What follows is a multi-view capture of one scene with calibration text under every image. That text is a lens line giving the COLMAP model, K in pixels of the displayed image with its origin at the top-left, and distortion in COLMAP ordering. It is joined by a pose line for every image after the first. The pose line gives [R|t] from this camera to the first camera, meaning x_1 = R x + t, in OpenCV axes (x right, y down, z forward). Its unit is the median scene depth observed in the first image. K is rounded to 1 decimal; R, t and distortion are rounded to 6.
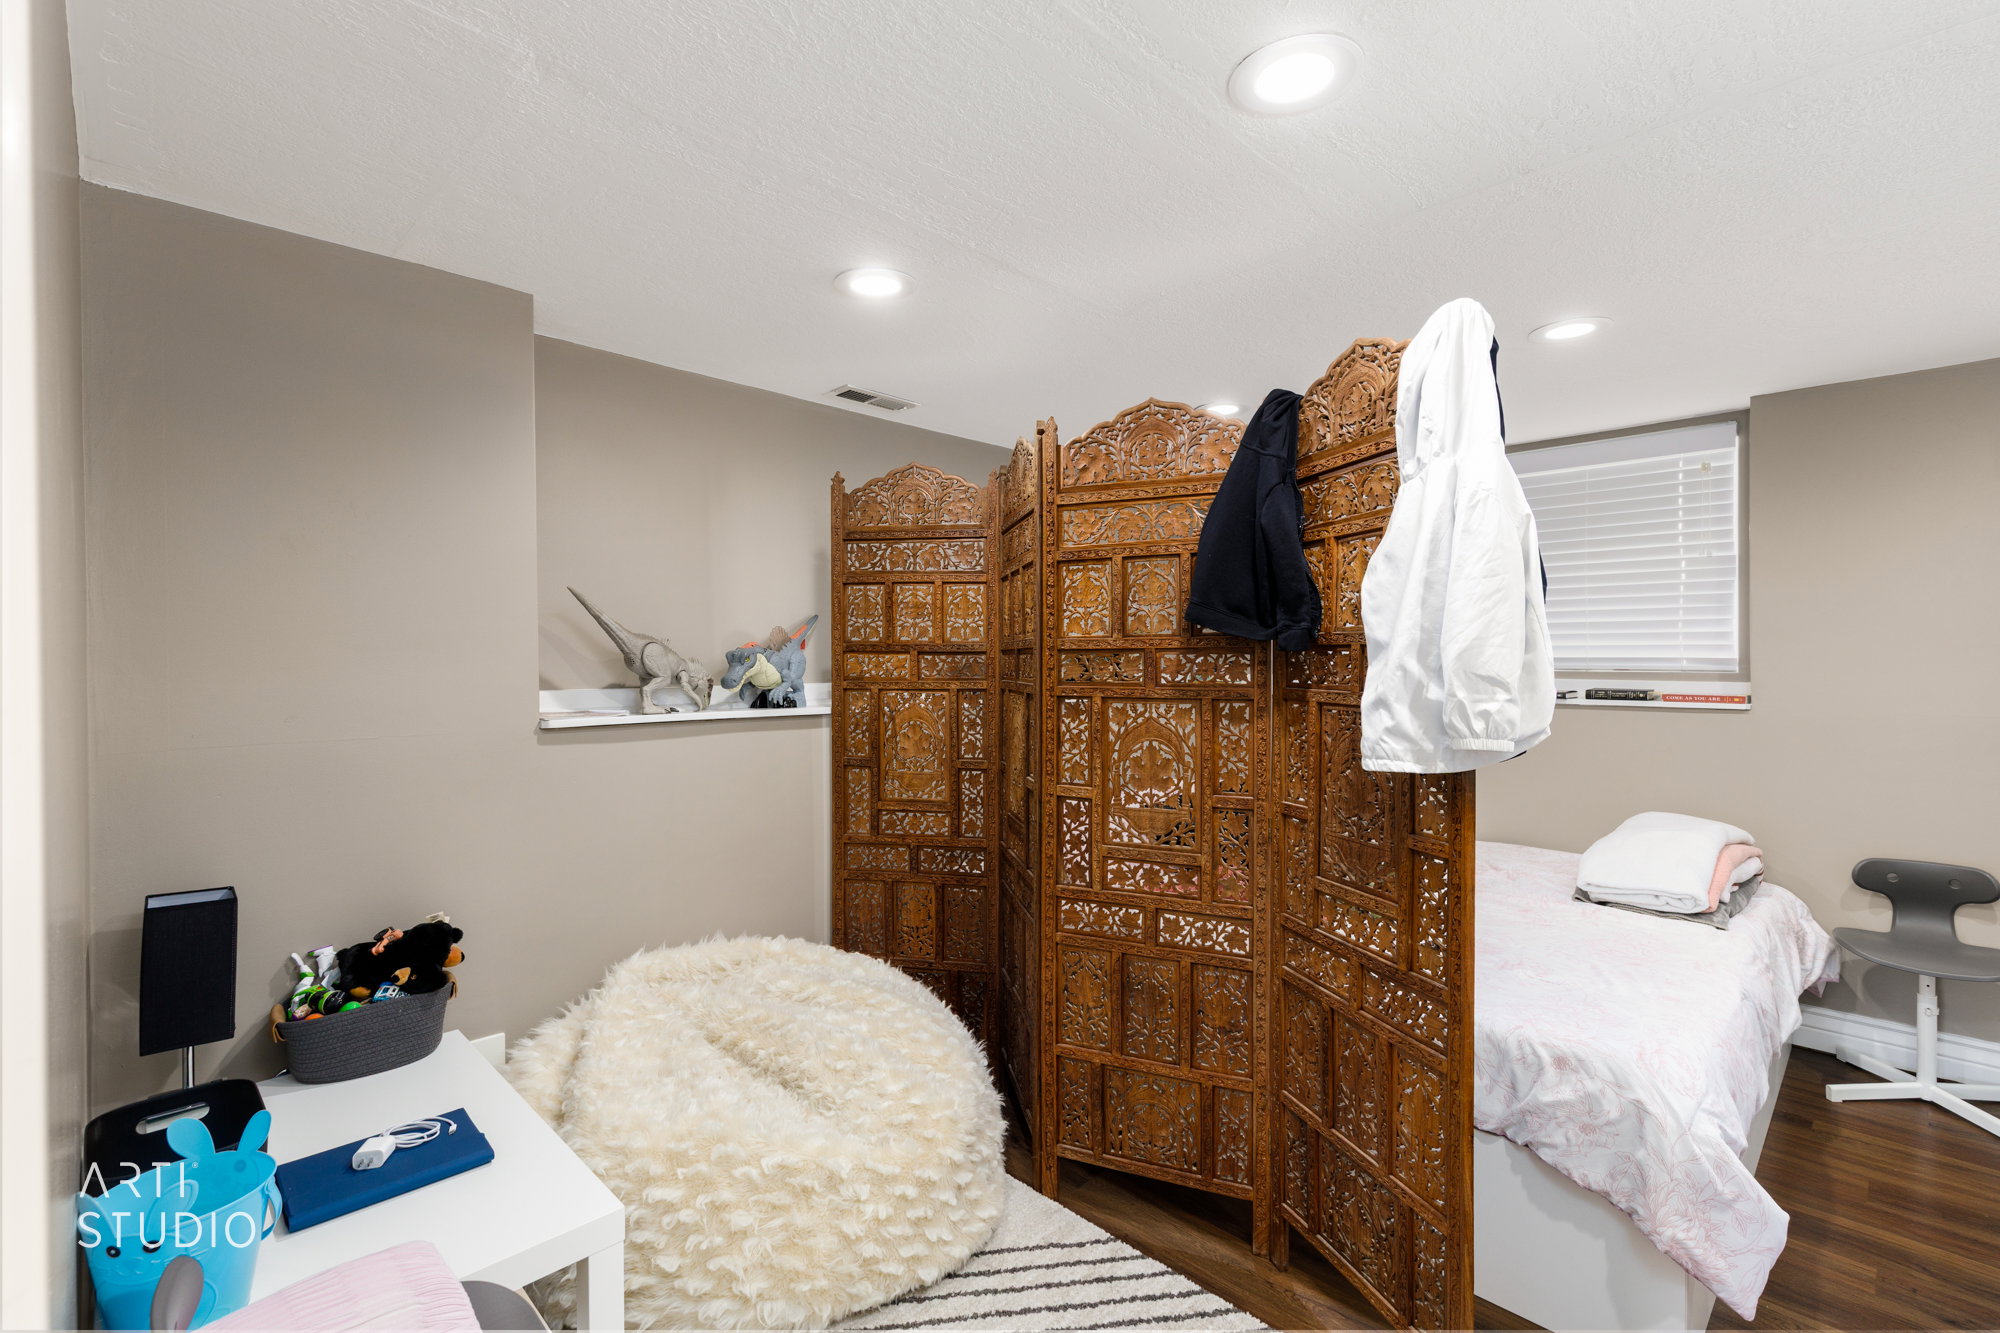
lens RADIAL K [[899.4, 0, 992.8], [0, 899.4, 669.9], [0, 0, 1]] dist [0.008953, -0.000115]
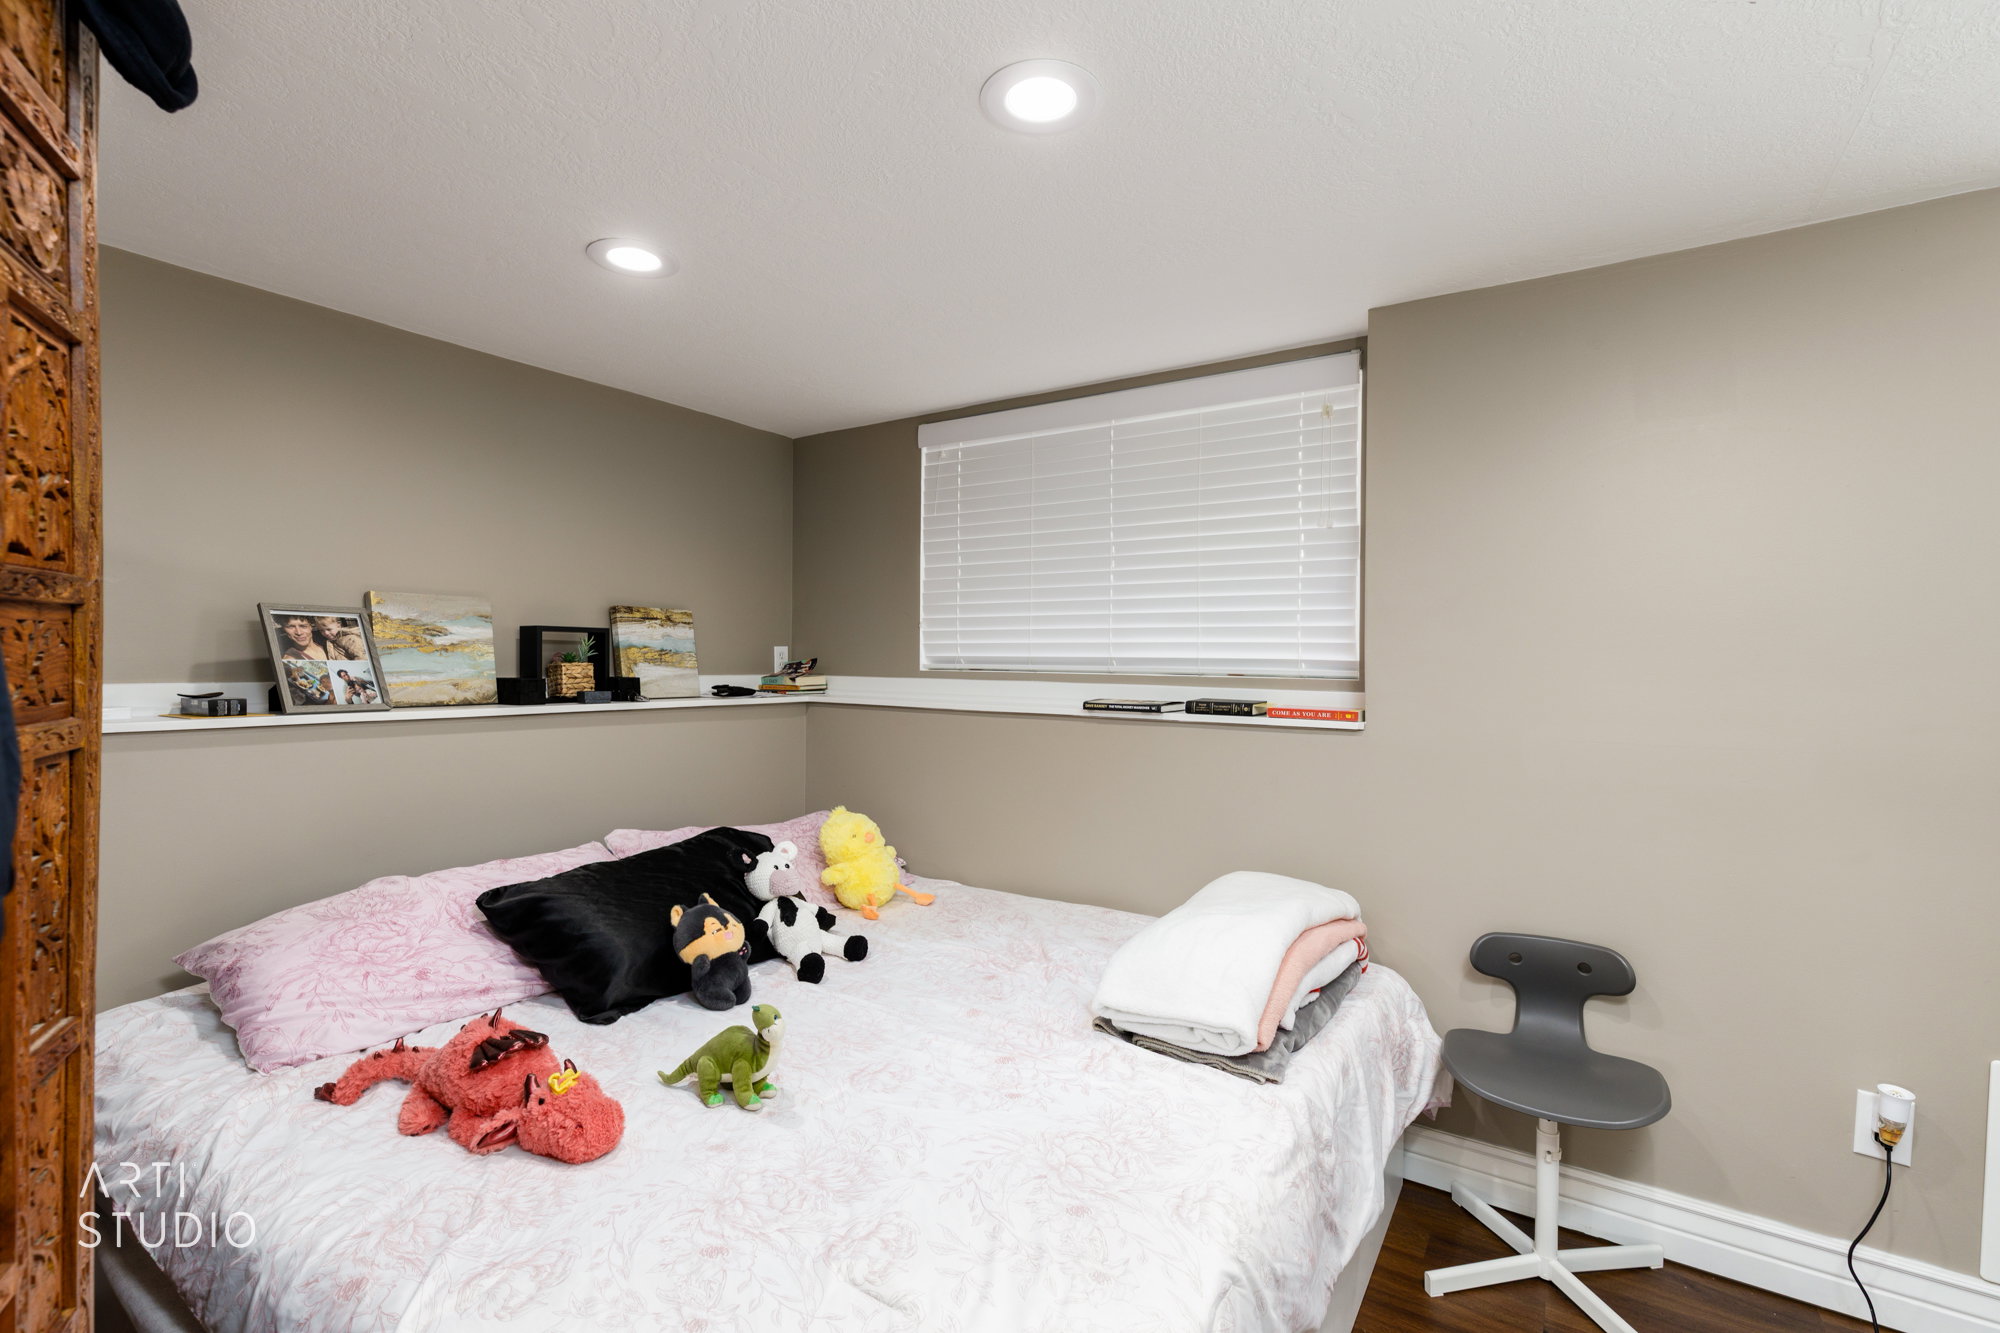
lens RADIAL K [[899.4, 0, 1006.4], [0, 899.4, 660.5], [0, 0, 1]] dist [0.008953, -0.000115]
pose [[0.977264, 0.012934, 0.211631, 0.417951], [-0.011723, 0.999907, -0.006979, -0.005160], [-0.211702, 0.004339, 0.977325, 0.358204]]
